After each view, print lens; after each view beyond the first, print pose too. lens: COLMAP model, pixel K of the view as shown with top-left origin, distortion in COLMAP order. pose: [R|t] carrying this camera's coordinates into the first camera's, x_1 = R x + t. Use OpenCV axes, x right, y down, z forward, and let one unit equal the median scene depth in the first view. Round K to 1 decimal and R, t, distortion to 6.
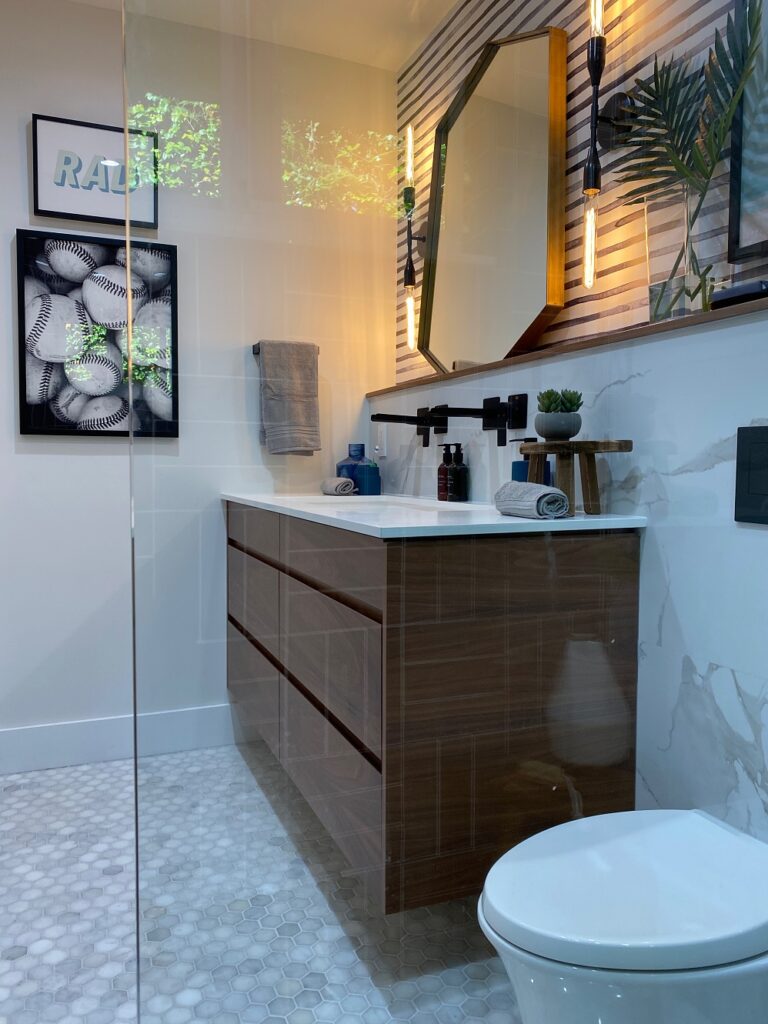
lens RADIAL K [[778.3, 0, 384.9], [0, 778.3, 511.3], [0, 0, 1]] dist [0.004614, -0.016207]
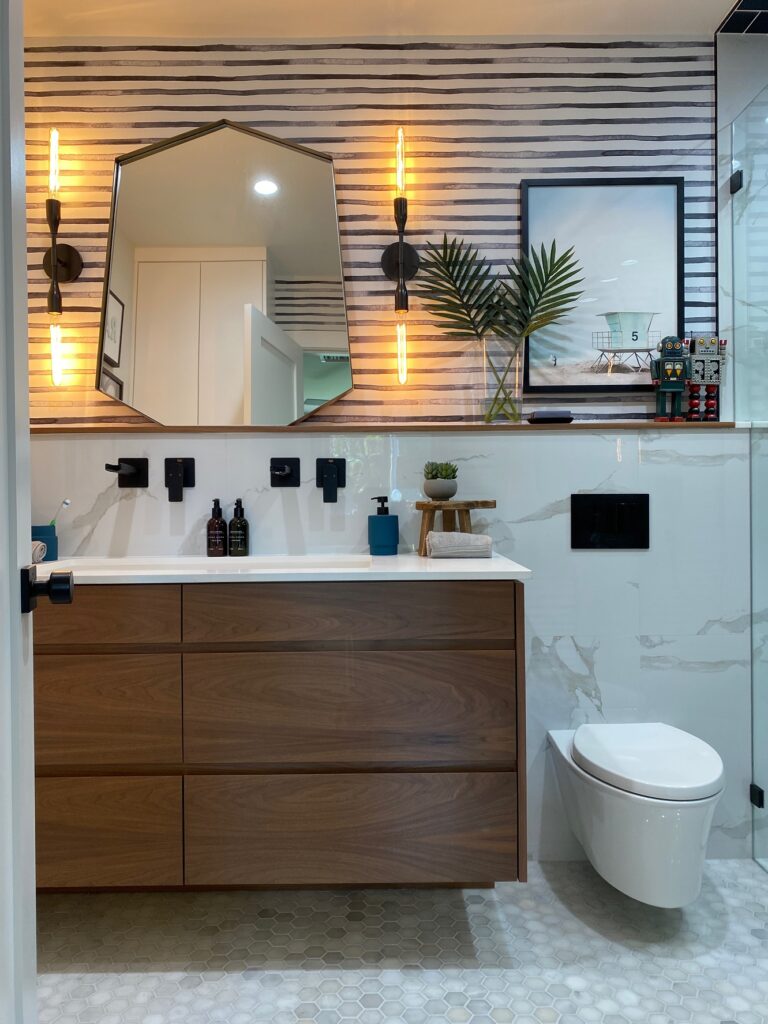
lens RADIAL K [[778.3, 0, 382.4], [0, 778.3, 510.9], [0, 0, 1]] dist [0.004614, -0.016207]
pose [[0.369679, -0.021615, 0.928908, -1.094619], [0.067102, 0.997740, -0.003488, -0.078040], [-0.926733, 0.063621, 0.370294, 0.633421]]
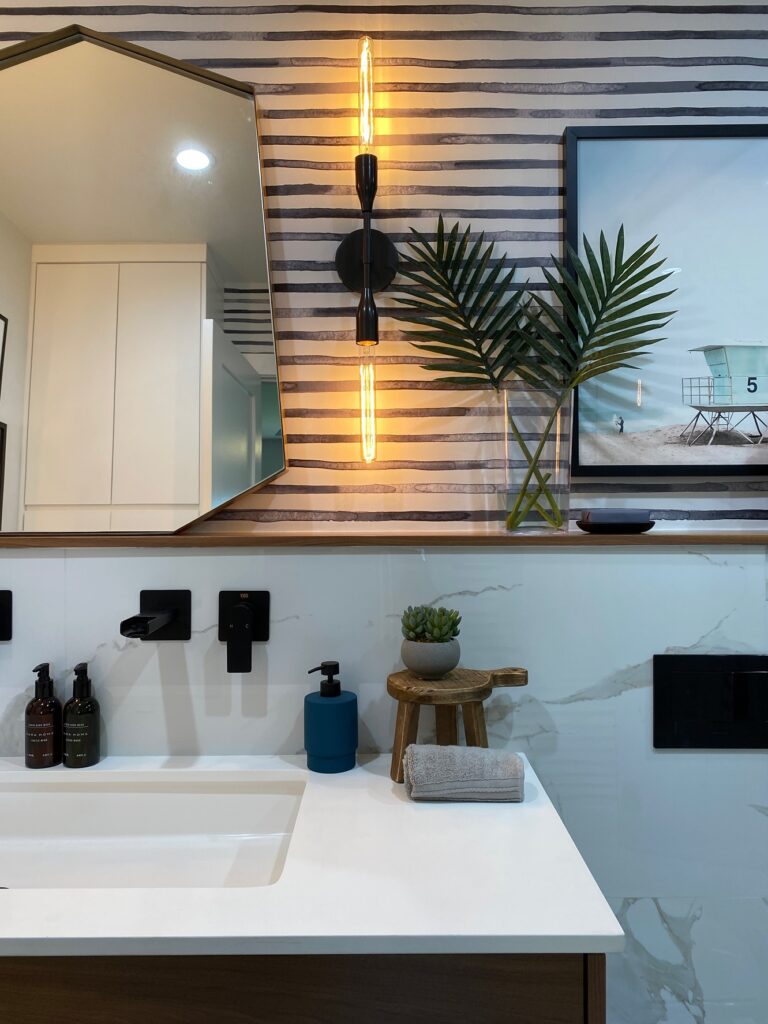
lens RADIAL K [[778.3, 0, 383.6], [0, 778.3, 496.3], [0, 0, 1]] dist [0.004614, -0.016207]
pose [[0.366675, 0.003900, 0.930341, -0.517333], [0.062197, 0.997651, -0.028696, -0.257404], [-0.928268, 0.068386, 0.365571, 0.793317]]
